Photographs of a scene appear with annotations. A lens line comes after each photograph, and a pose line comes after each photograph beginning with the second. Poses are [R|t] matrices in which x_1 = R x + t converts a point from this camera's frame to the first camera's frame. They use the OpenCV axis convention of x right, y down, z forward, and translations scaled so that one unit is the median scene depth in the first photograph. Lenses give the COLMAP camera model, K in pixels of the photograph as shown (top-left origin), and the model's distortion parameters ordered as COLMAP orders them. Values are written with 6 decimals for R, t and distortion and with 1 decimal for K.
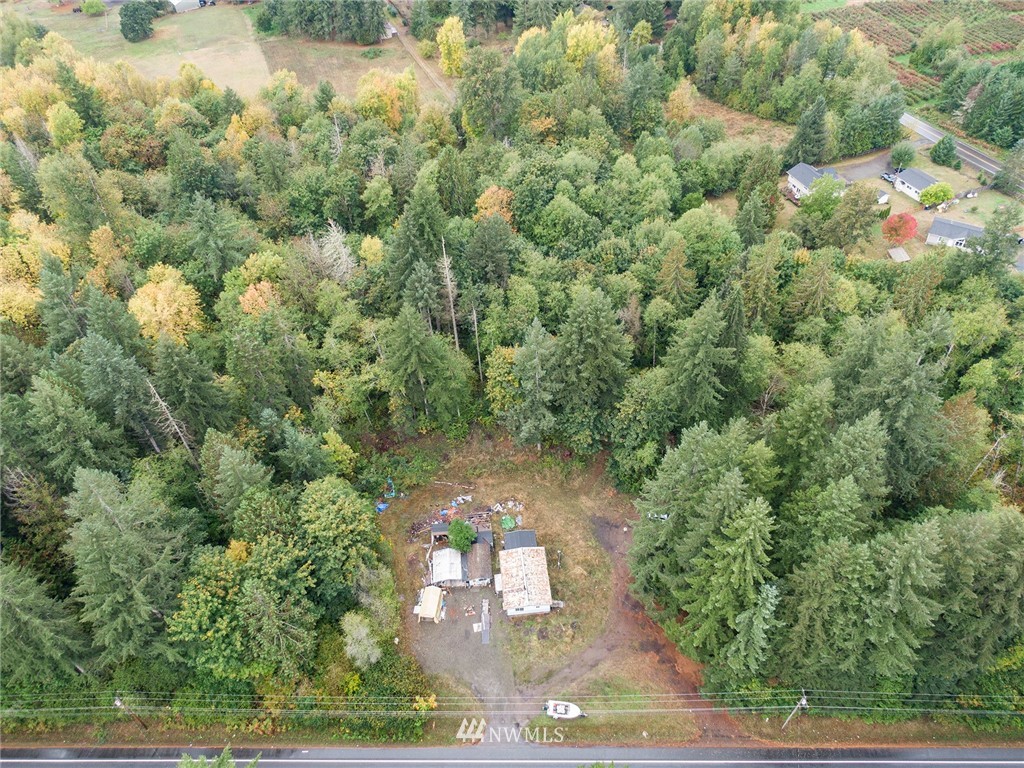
lens RADIAL K [[748.7, 0, 512.0], [0, 748.7, 384.0], [0, 0, 1]] dist [0.039219, -0.051875]
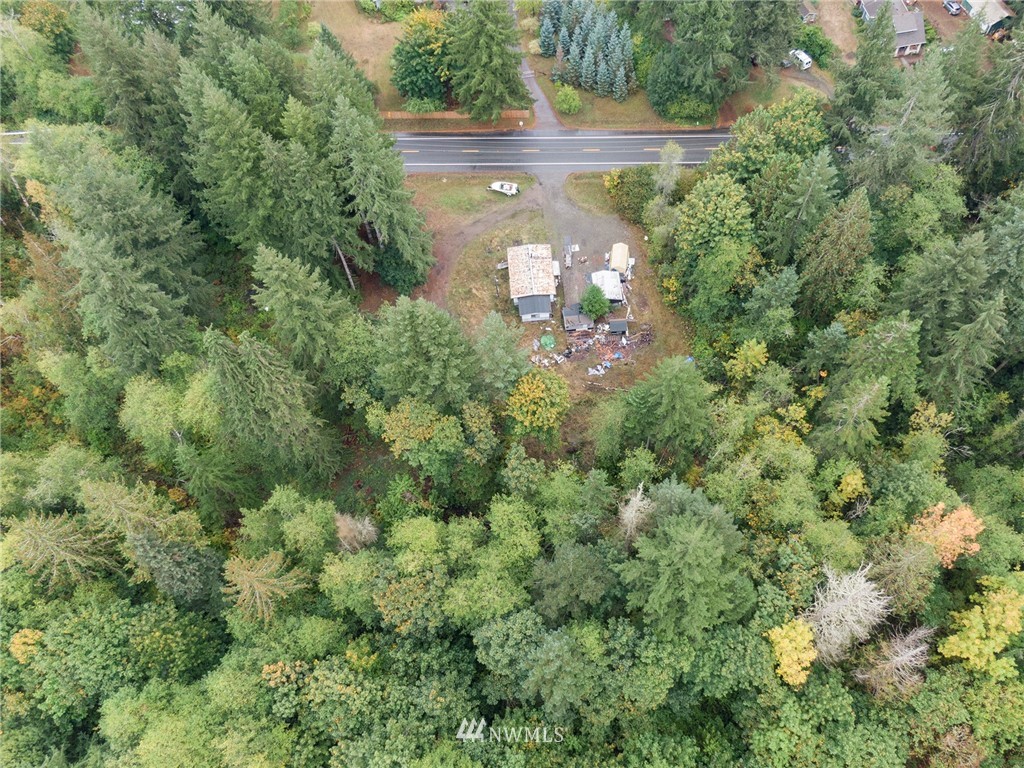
lens RADIAL K [[771.6, 0, 531.2], [0, 771.6, 394.4], [0, 0, 1]] dist [0.059414, -0.100749]
pose [[-0.997434, 0.020716, 0.068536, -0.048003], [0.058685, -0.311821, 0.948327, -0.737614], [0.041016, 0.949915, 0.309805, 0.737606]]
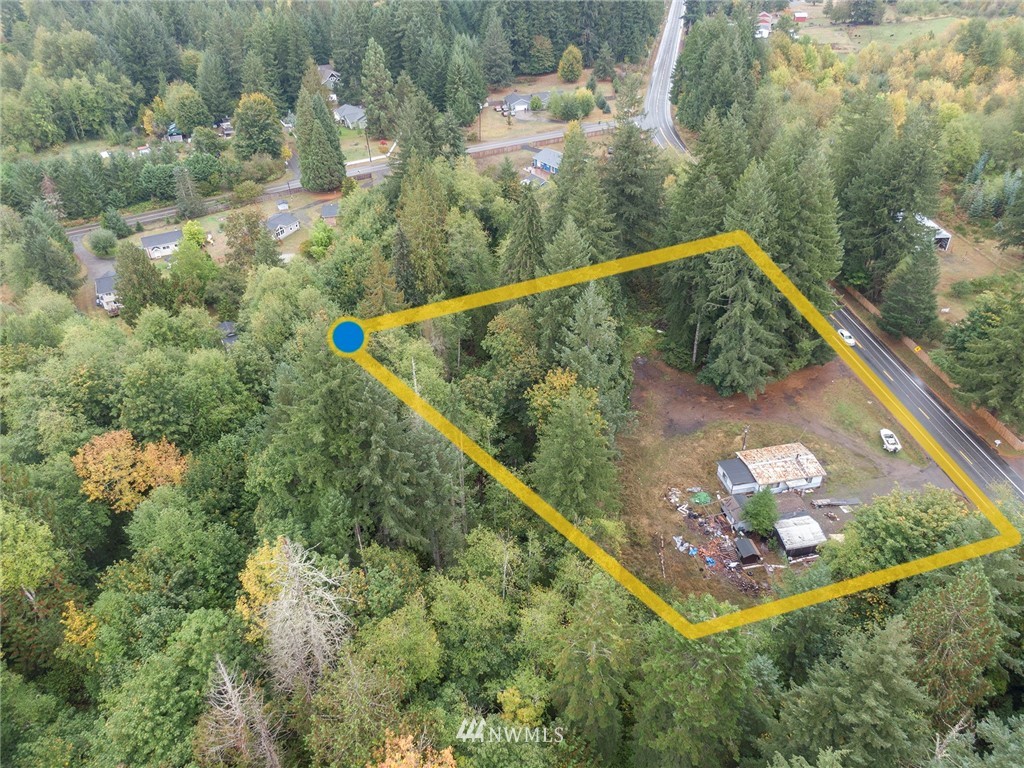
lens RADIAL K [[739.6, 0, 518.8], [0, 739.6, 385.2], [0, 0, 1]] dist [0.047265, -0.068675]
pose [[-0.112247, -0.526855, 0.842511, -0.587043], [0.725766, 0.535659, 0.431662, -0.369183], [-0.678722, 0.659918, 0.322248, 0.767259]]
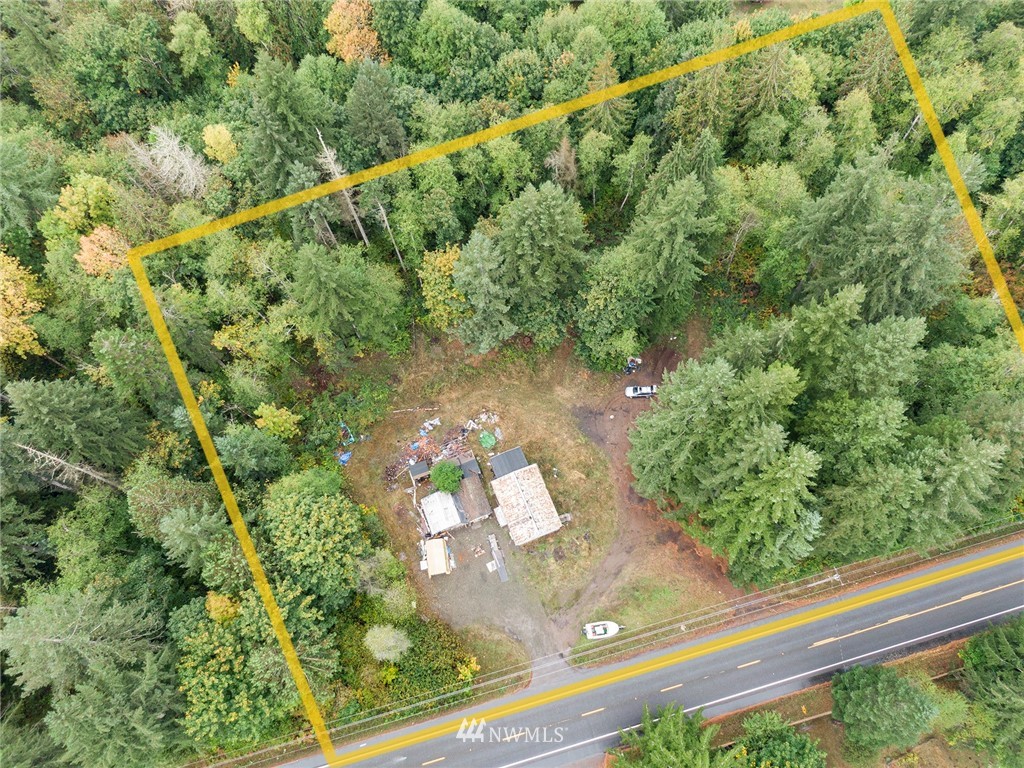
lens RADIAL K [[731.0, 0, 512.0], [0, 731.0, 384.0], [0, 0, 1]] dist [0.048764, -0.065735]
pose [[0.959575, -0.264662, 0.095759, -0.042785], [0.209082, 0.898074, 0.386973, -0.210461], [-0.188416, -0.351308, 0.917105, 0.190819]]
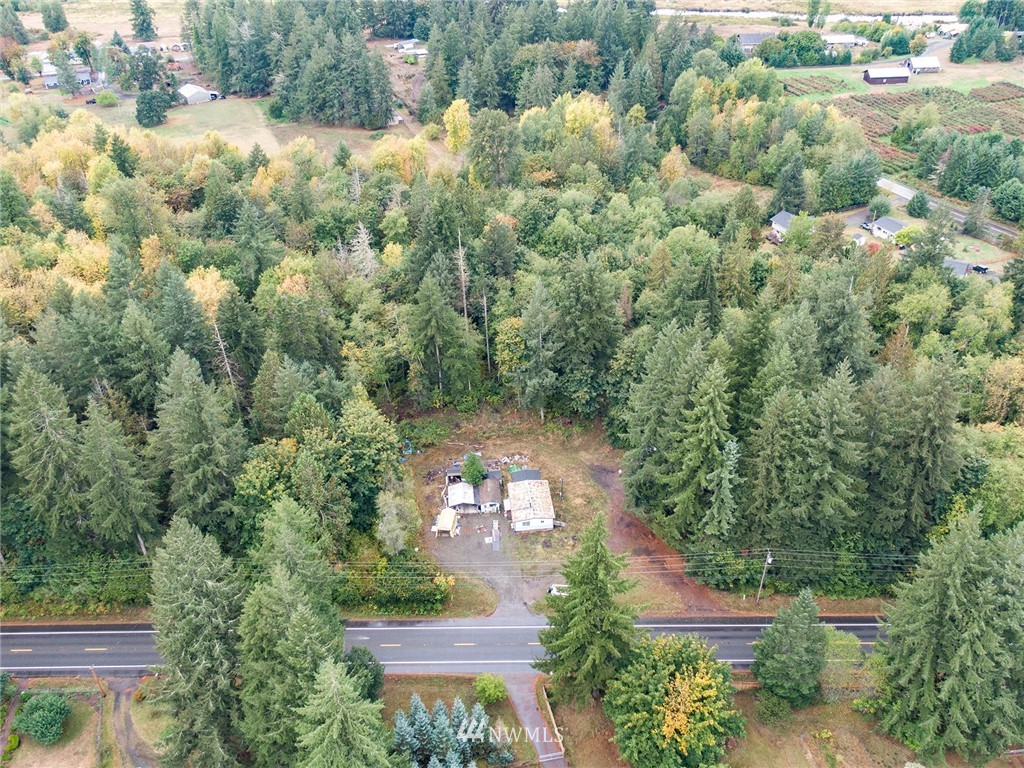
lens RADIAL K [[893.3, 0, 512.0], [0, 893.3, 384.0], [0, 0, 1]] dist [0.052142, -0.069269]
pose [[0.999981, 0.003359, 0.005230, -0.016389], [-0.002205, 0.978391, -0.206752, 0.323905], [-0.005811, 0.206736, 0.978379, -0.309308]]
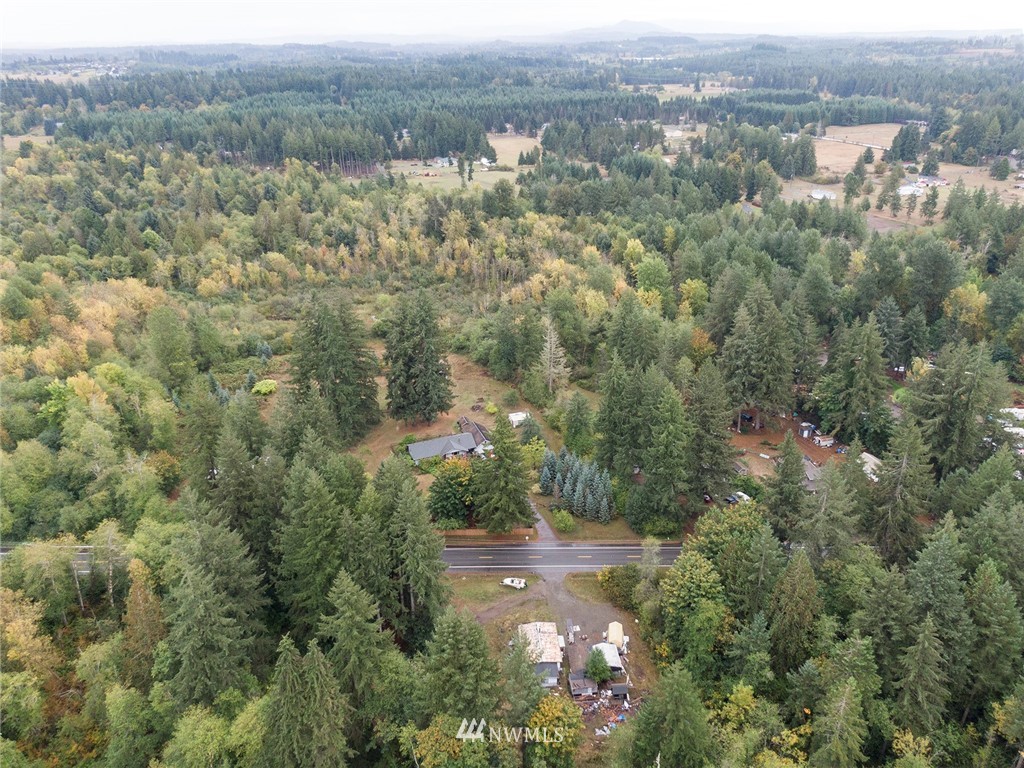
lens RADIAL K [[746.8, 0, 520.7], [0, 746.8, 376.7], [0, 0, 1]] dist [0.047527, -0.075026]
pose [[-0.998689, 0.043069, 0.027650, -0.003613], [0.040854, 0.345394, 0.937568, -0.916114], [0.030830, 0.937469, -0.346701, 0.905046]]
